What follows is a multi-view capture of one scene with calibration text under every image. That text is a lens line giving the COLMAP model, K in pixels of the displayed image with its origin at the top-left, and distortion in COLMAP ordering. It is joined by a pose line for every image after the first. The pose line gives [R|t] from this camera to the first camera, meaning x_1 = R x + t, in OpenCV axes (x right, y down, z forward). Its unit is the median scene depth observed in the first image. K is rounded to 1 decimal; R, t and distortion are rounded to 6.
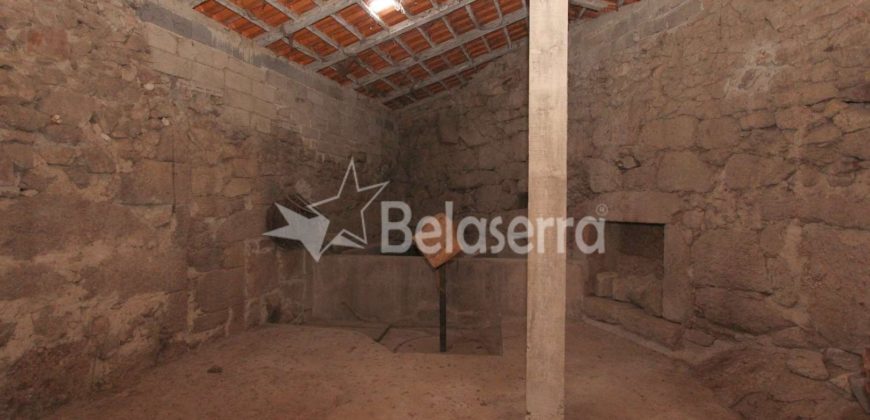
lens RADIAL K [[401.6, 0, 433.1], [0, 401.6, 206.9], [0, 0, 1]] dist [-0.011427, 0.000053]
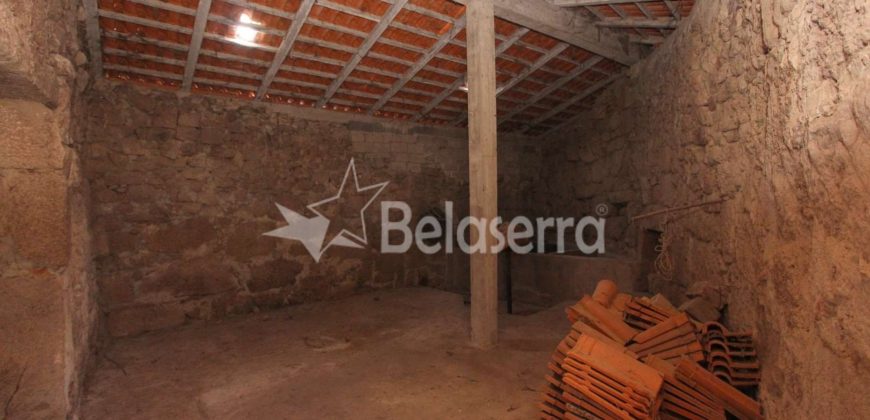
lens RADIAL K [[401.6, 0, 433.1], [0, 401.6, 206.9], [0, 0, 1]] dist [-0.011427, 0.000053]
pose [[0.819630, -0.010930, -0.572789, 0.667300], [0.010908, 0.999934, -0.003472, -0.037084], [0.572789, -0.003402, 0.819696, -0.387123]]
